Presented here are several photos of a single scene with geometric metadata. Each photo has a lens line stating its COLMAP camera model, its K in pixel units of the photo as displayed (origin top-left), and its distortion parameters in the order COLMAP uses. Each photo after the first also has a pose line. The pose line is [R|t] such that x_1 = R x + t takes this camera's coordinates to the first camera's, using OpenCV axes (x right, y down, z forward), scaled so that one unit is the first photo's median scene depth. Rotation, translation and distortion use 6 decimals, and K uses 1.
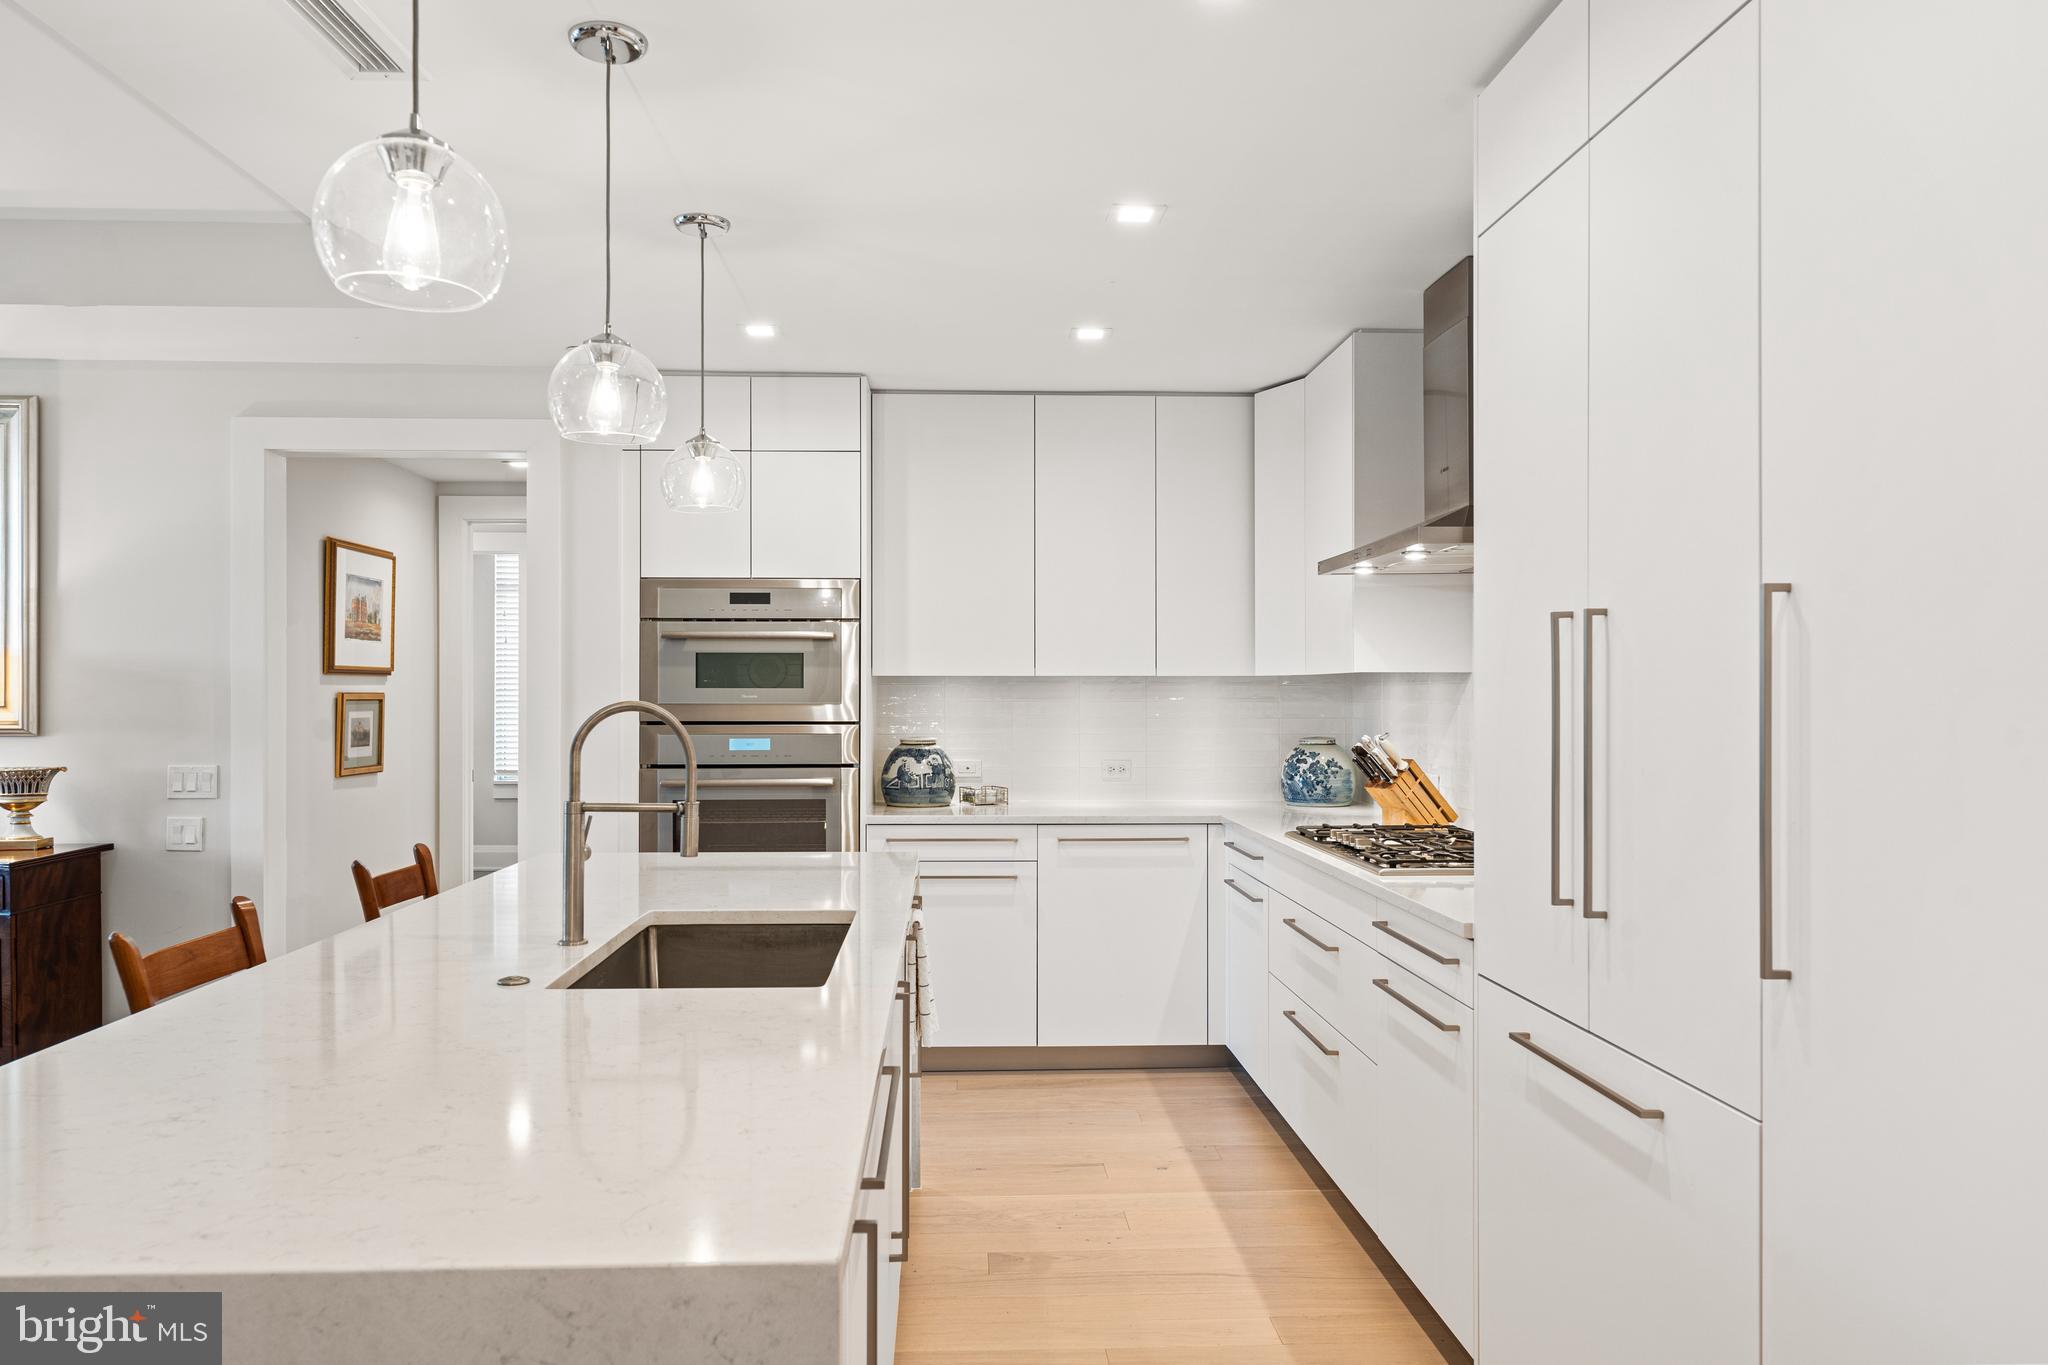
lens RADIAL K [[1404.2, 0, 1024.0], [0, 1404.2, 682.5], [0, 0, 1]] dist [-0.000244, 0.001235]
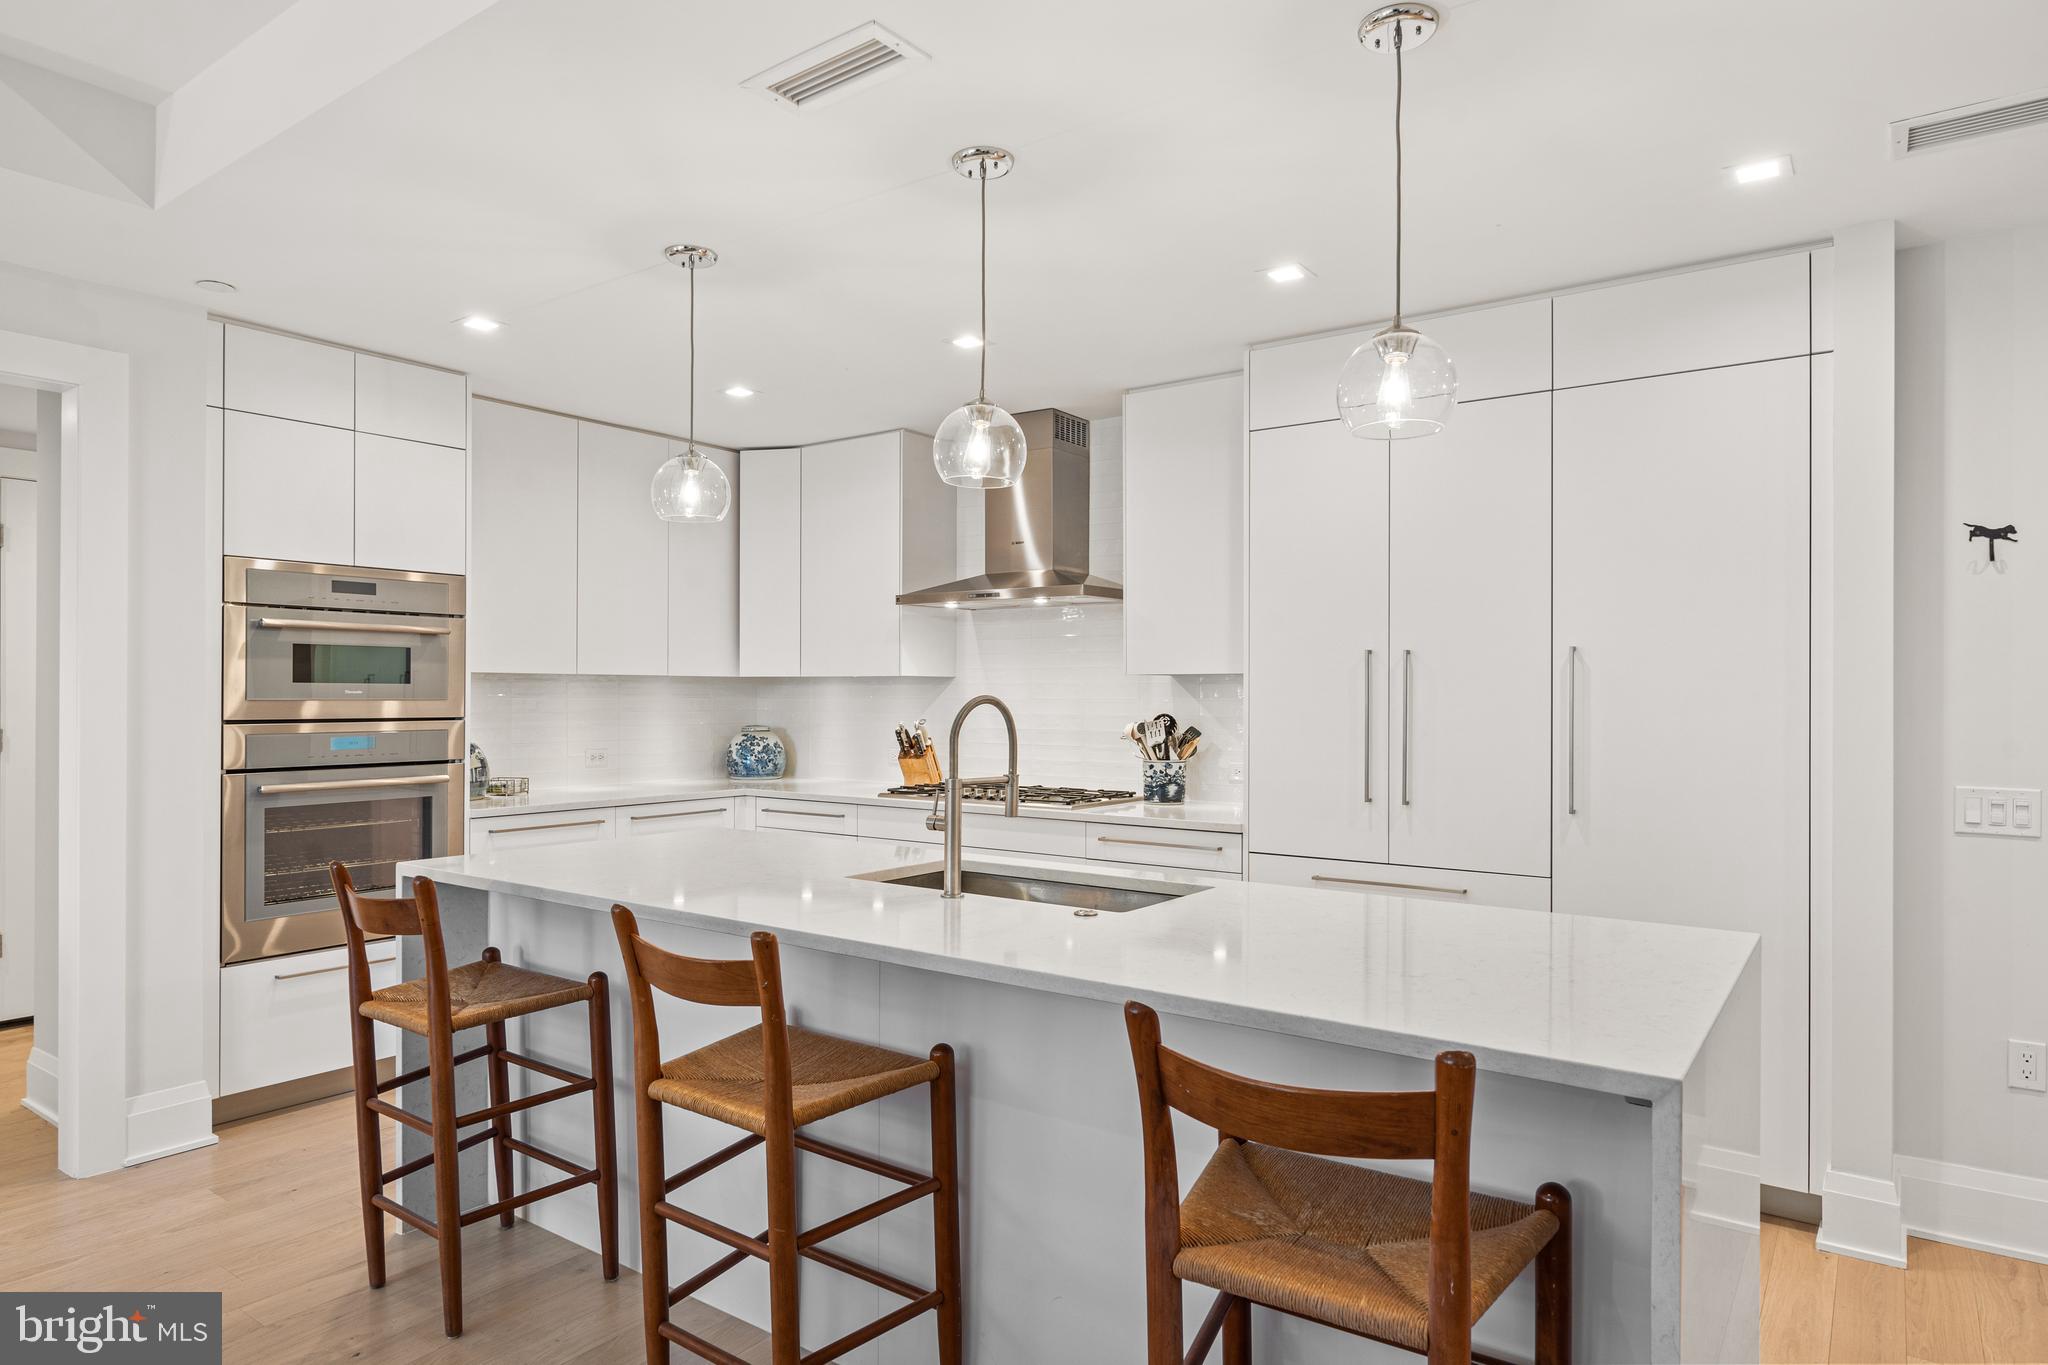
lens RADIAL K [[1168.5, 0, 1024.0], [0, 1168.5, 682.5], [0, 0, 1]] dist [-0.004384, -0.000738]
pose [[0.626089, 0.009402, 0.779695, -0.521813], [-0.008650, 0.999950, -0.005112, 0.003648], [-0.779703, -0.003544, 0.626139, 0.161196]]
